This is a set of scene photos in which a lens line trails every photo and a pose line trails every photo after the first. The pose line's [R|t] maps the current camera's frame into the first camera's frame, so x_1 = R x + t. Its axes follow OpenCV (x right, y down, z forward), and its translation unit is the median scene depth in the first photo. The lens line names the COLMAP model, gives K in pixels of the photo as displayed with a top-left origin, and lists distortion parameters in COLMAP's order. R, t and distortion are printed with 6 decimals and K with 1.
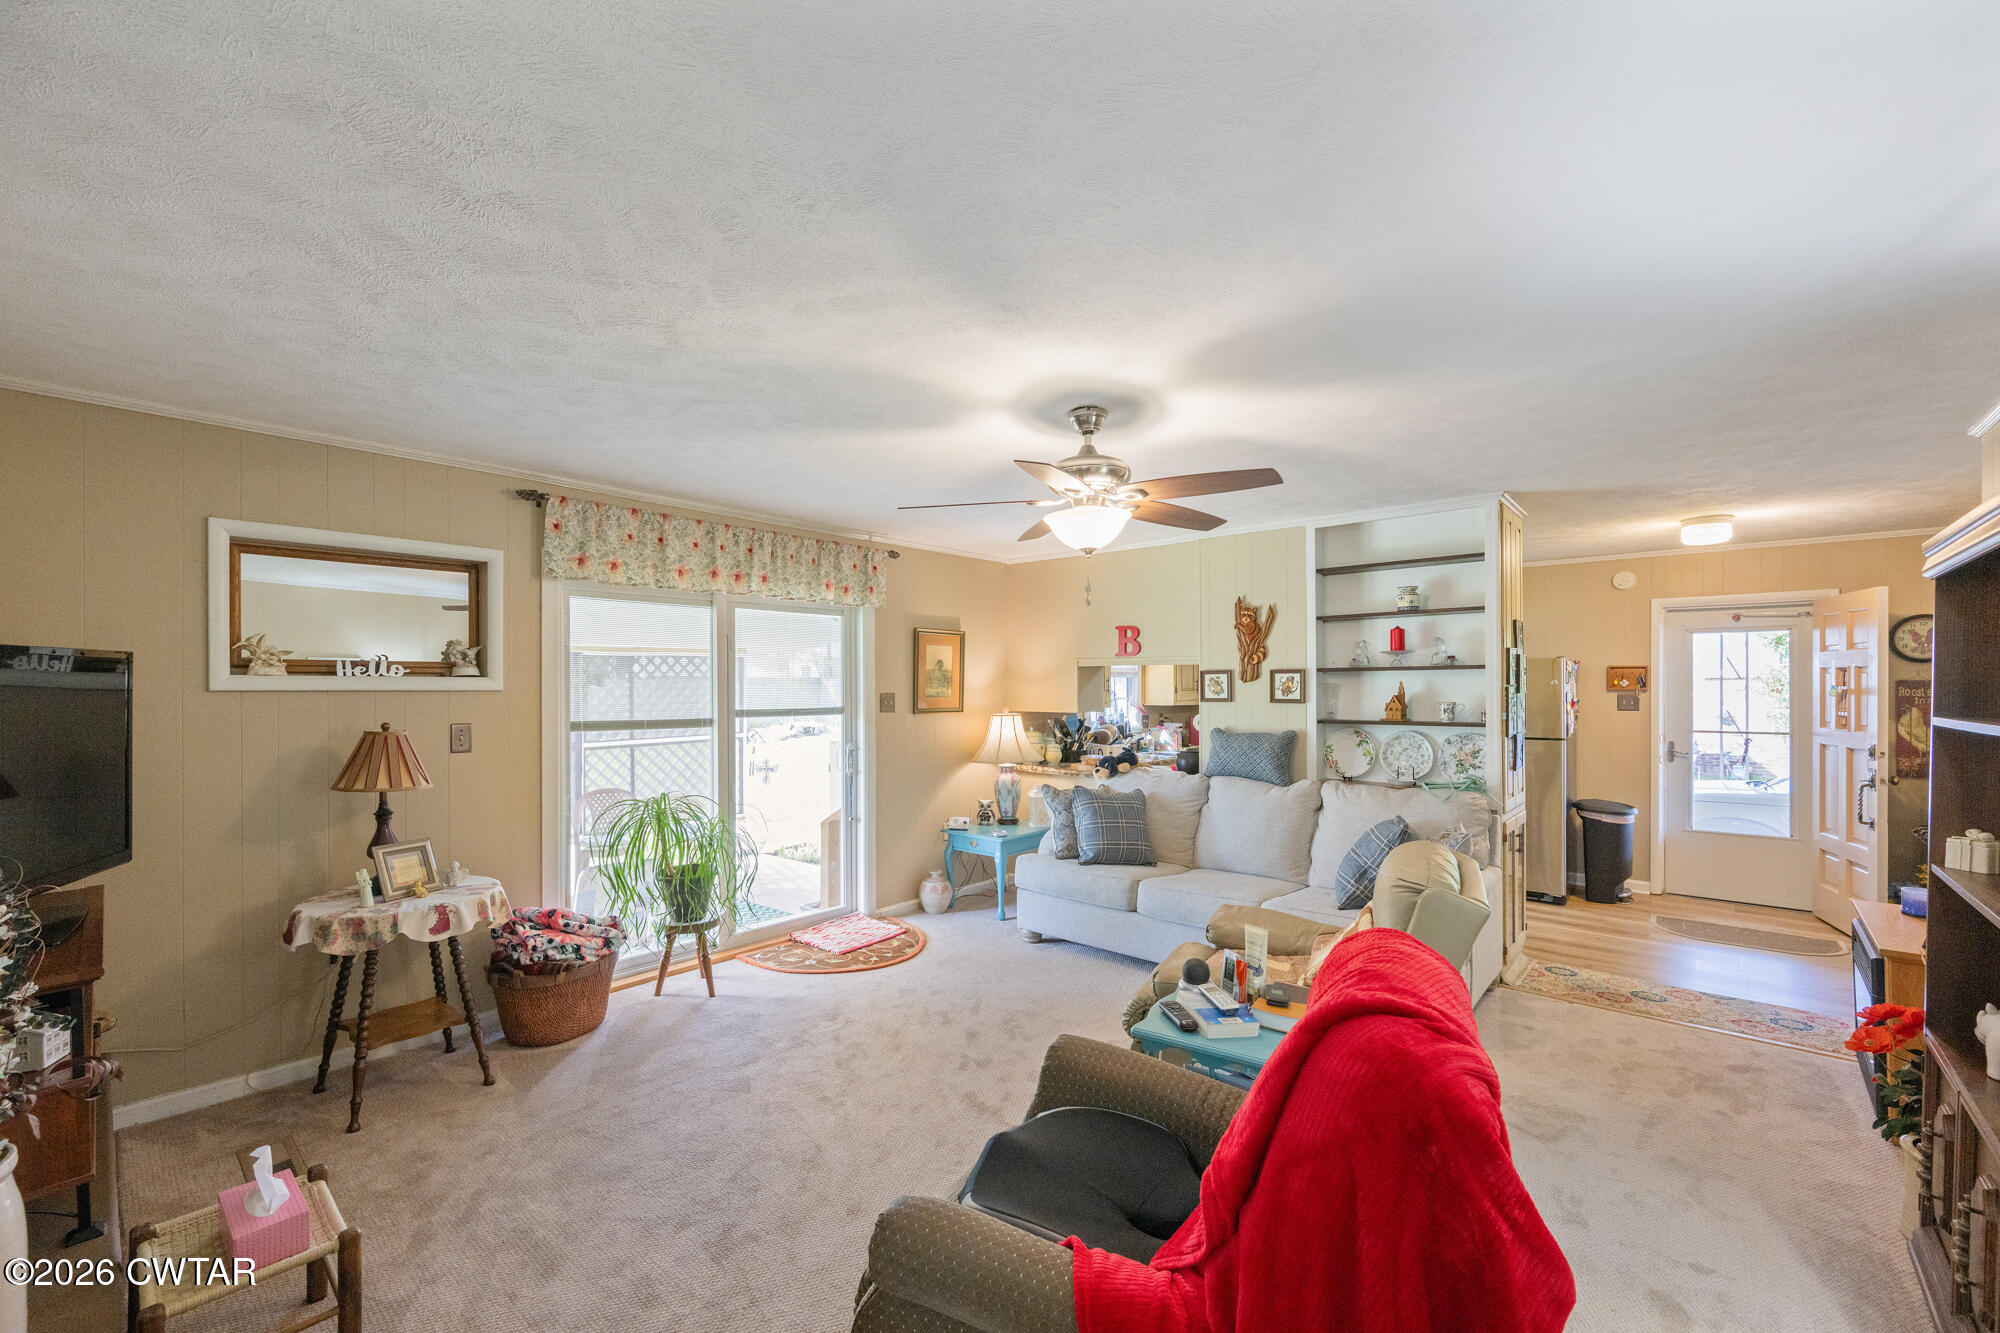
lens RADIAL K [[819.0, 0, 987.9], [0, 819.0, 691.2], [0, 0, 1]] dist [-0.000948, -0.000055]
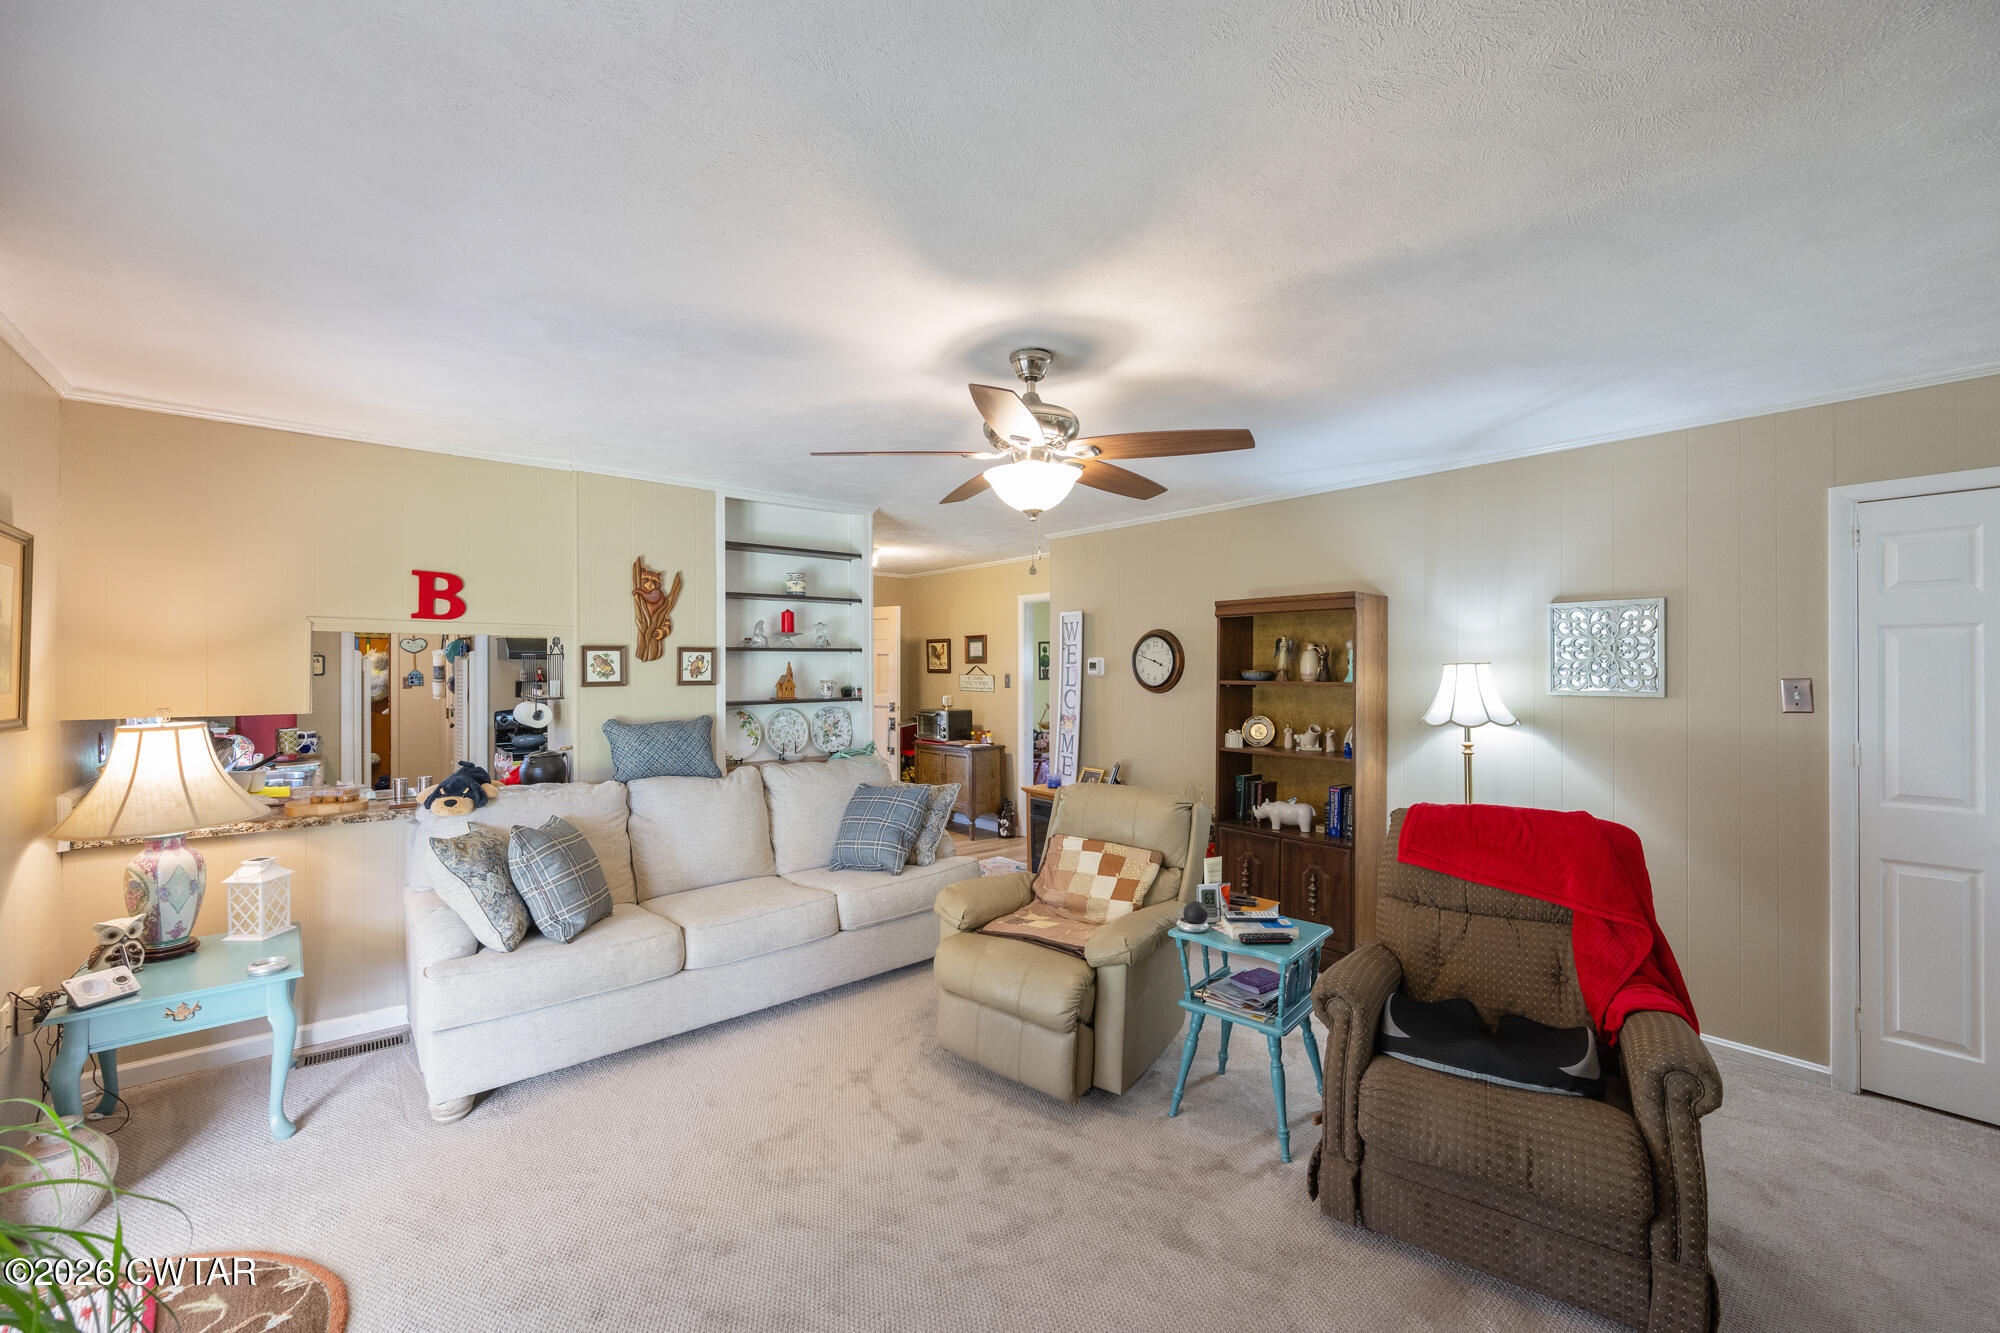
lens RADIAL K [[796.4, 0, 1000.0], [0, 796.4, 666.5], [0, 0, 1]] dist [-0.001297, -0.000146]
pose [[0.133023, 0.000599, 0.991113, -0.453841], [0.007367, 0.999972, -0.001593, -0.002000], [-0.991086, 0.007513, 0.133015, 0.568441]]
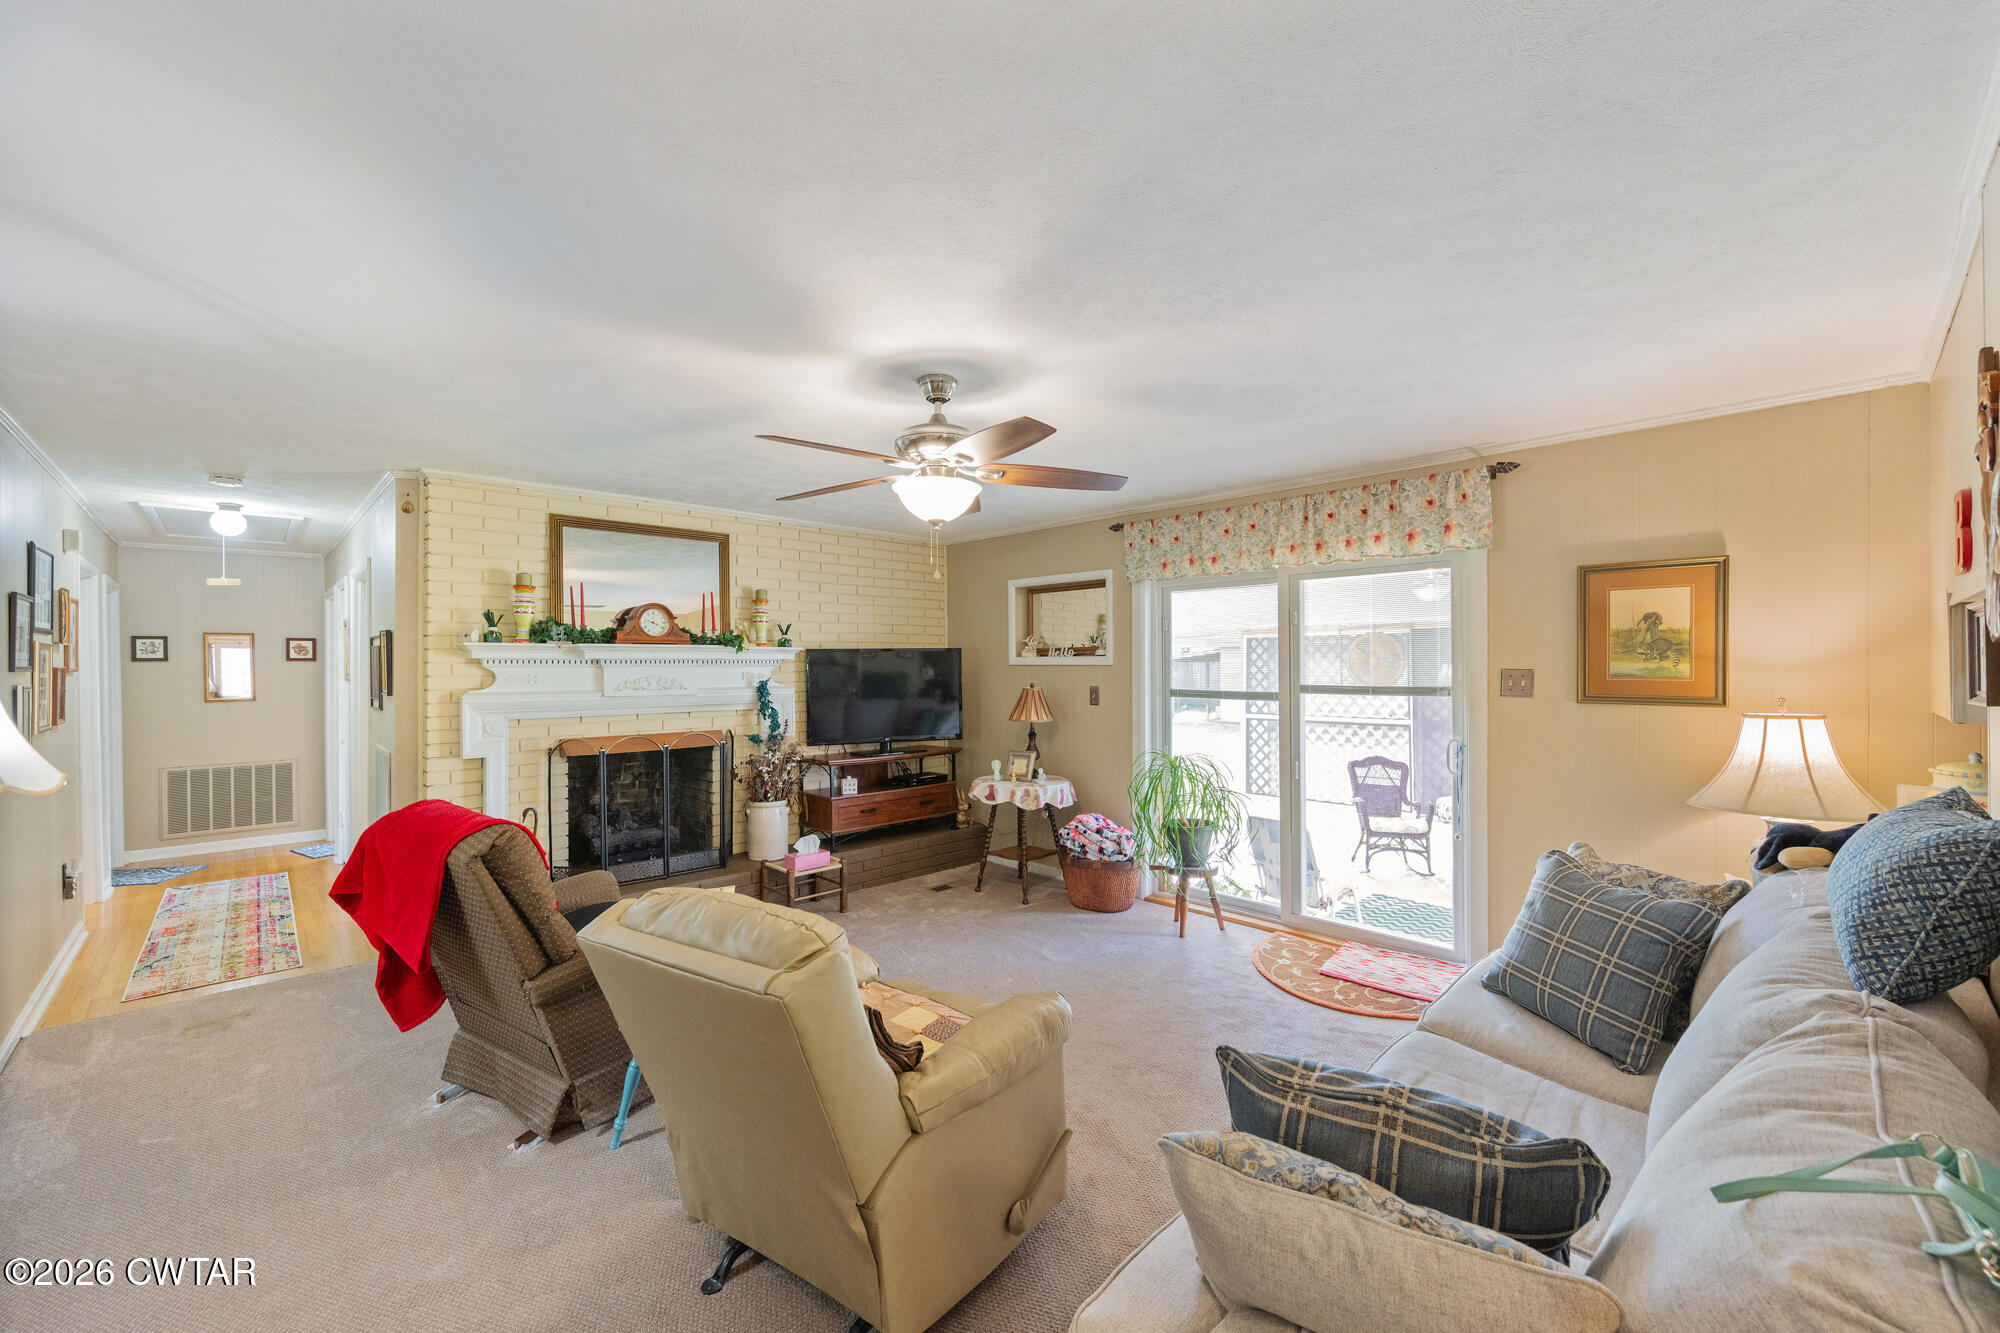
lens RADIAL K [[796.4, 0, 1000.0], [0, 796.4, 666.5], [0, 0, 1]] dist [-0.001297, -0.000146]
pose [[-0.077967, 0.002953, -0.996952, 0.654641], [-0.002517, 0.999992, 0.003158, -0.001256], [0.996953, 0.002756, -0.077959, 0.707933]]
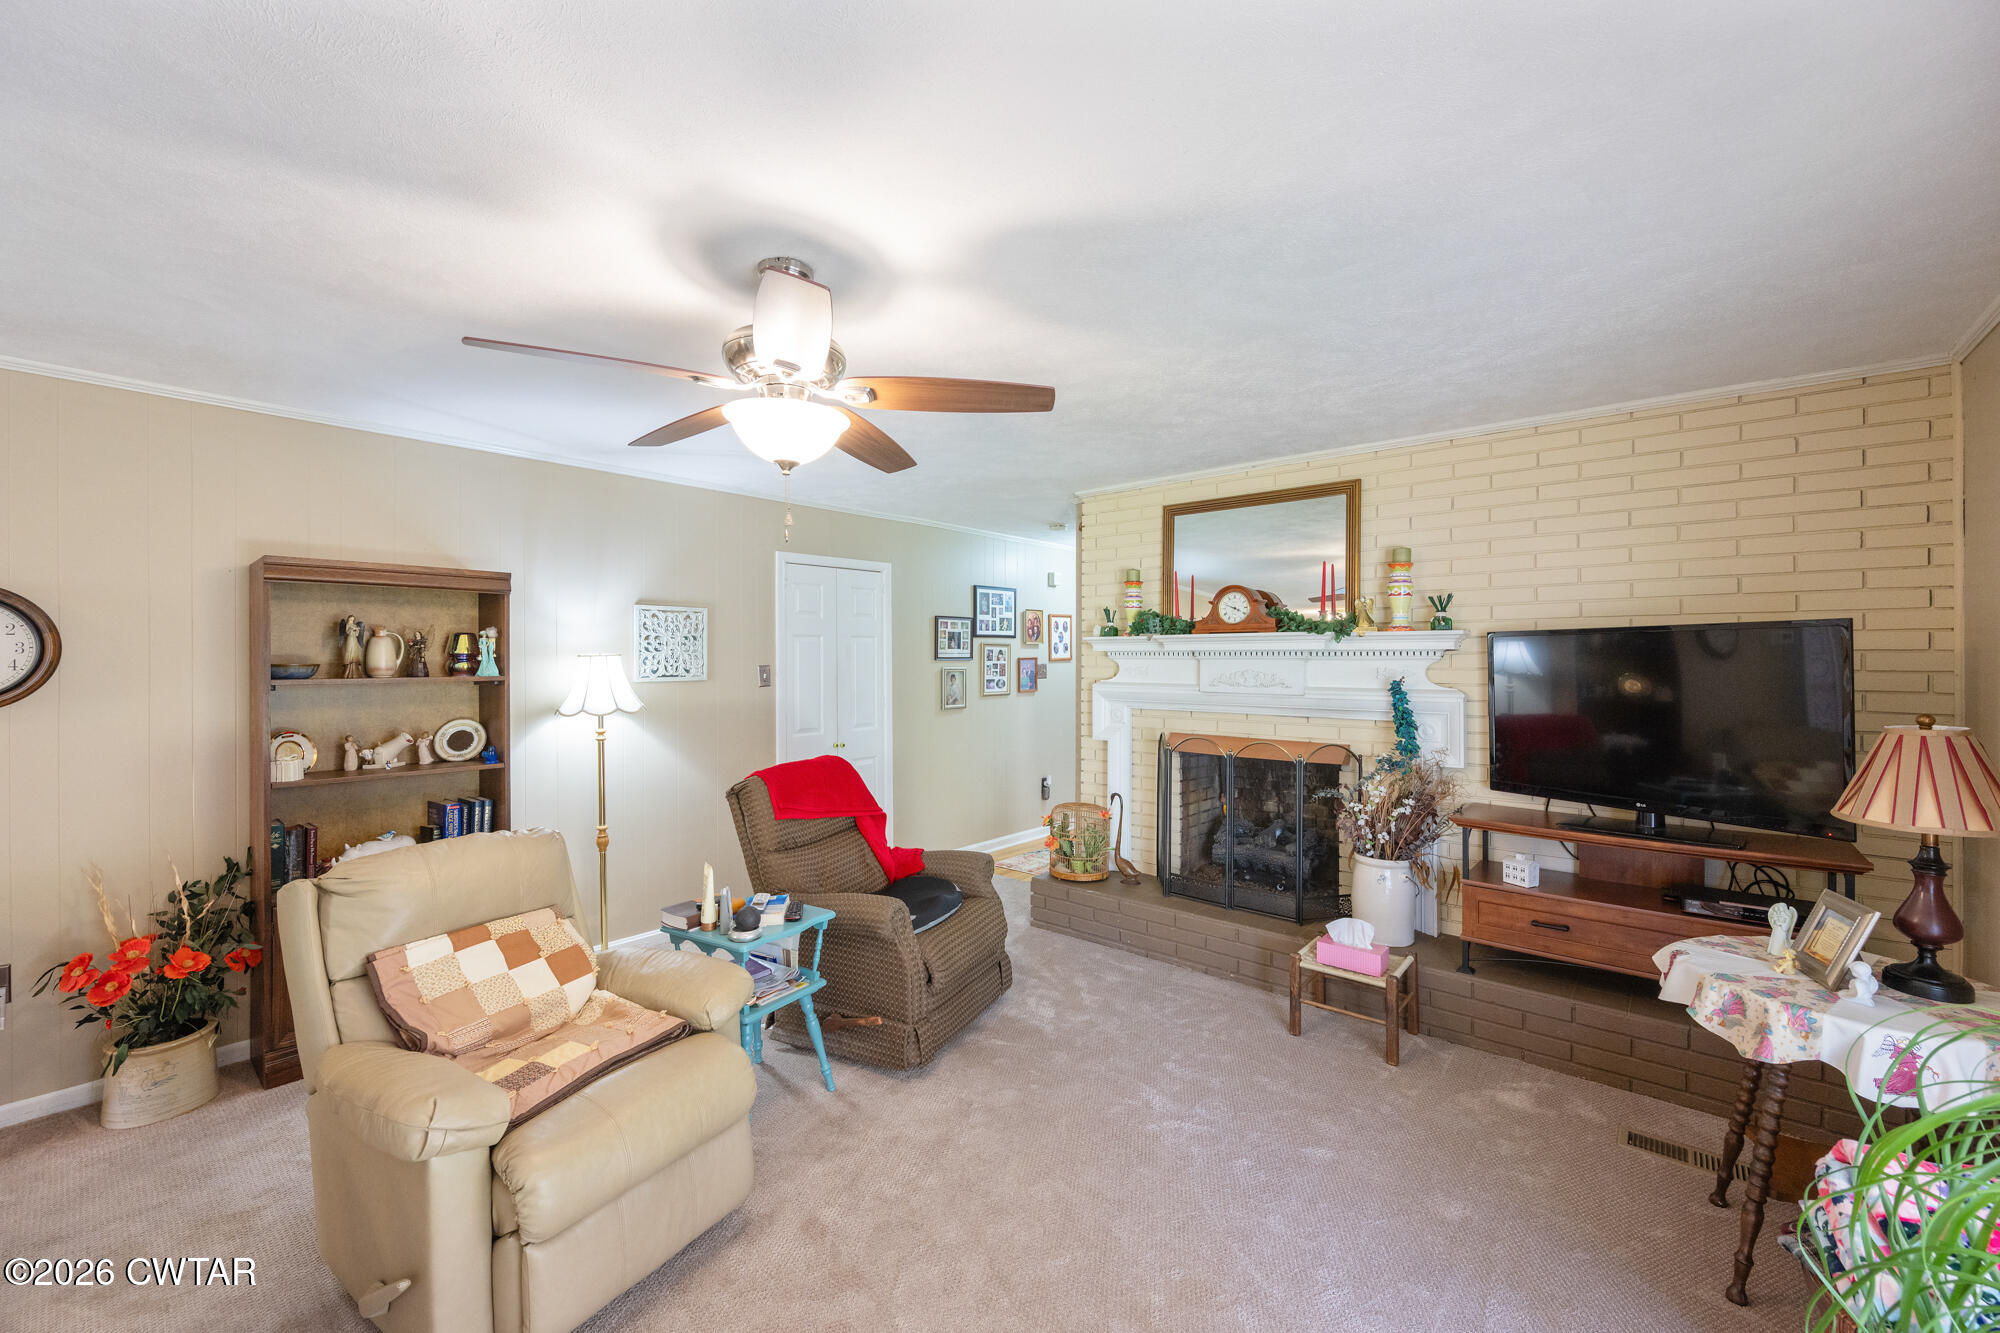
lens RADIAL K [[796.4, 0, 1000.0], [0, 796.4, 666.5], [0, 0, 1]] dist [-0.001297, -0.000146]
pose [[-0.999643, 0.002221, -0.026632, -0.026372], [0.001745, 0.999839, 0.017878, -0.004818], [0.026668, 0.017825, -0.999485, 1.044964]]
